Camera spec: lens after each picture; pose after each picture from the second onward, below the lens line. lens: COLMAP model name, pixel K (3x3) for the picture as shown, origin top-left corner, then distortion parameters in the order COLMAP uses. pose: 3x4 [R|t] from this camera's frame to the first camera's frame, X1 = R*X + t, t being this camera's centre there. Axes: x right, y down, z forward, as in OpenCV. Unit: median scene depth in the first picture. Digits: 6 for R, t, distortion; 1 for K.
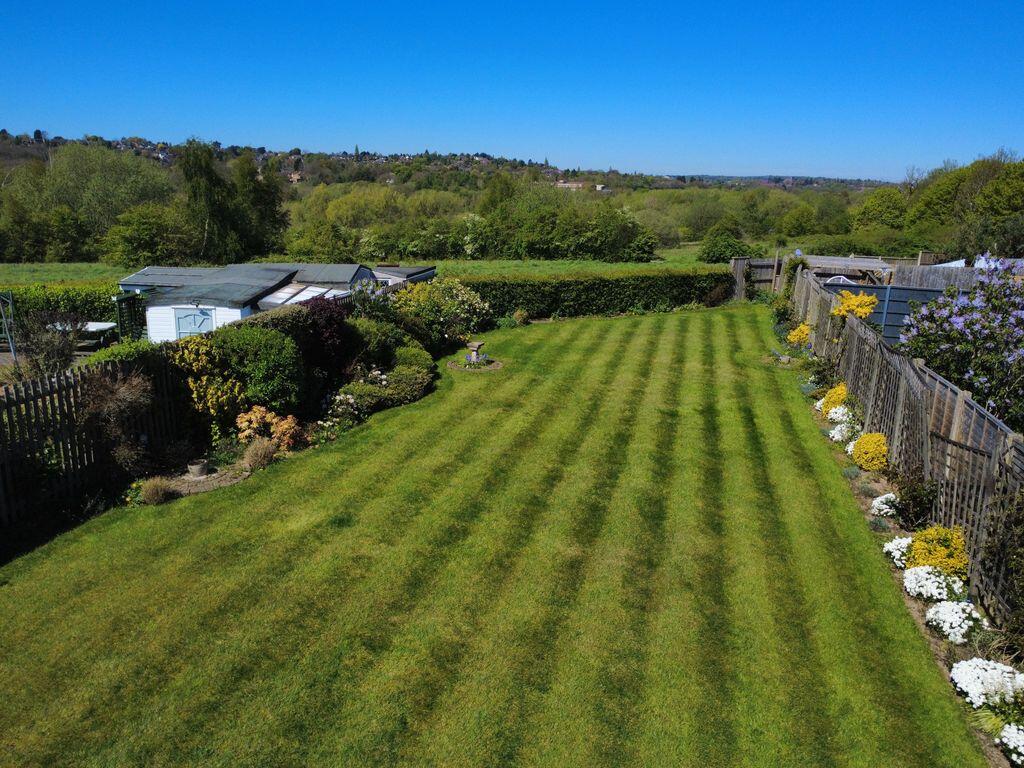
lens RADIAL K [[743.2, 0, 513.3], [0, 743.2, 386.9], [0, 0, 1]] dist [-0.004139, 0.008522]
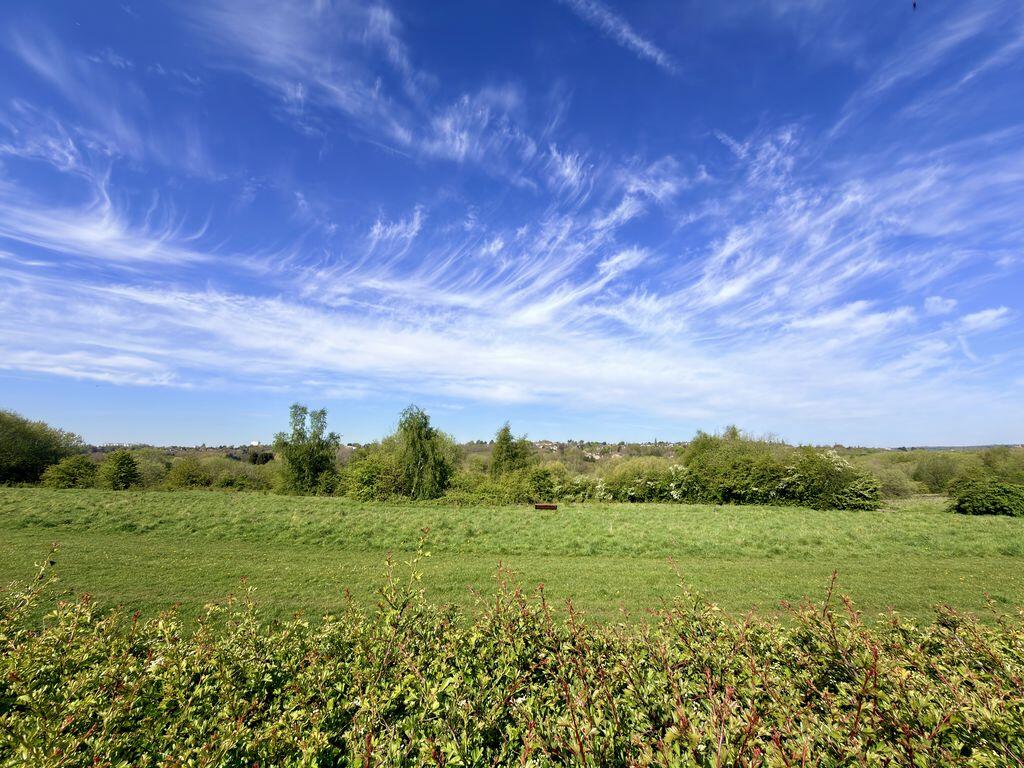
lens RADIAL K [[404.4, 0, 512.0], [0, 404.4, 384.0], [0, 0, 1]] dist [0.010558, -0.000038]
pose [[0.854192, -0.123779, -0.505010, 0.241485], [-0.110521, 0.905834, -0.408961, -0.187450], [0.508076, 0.405146, 0.760076, 1.116924]]
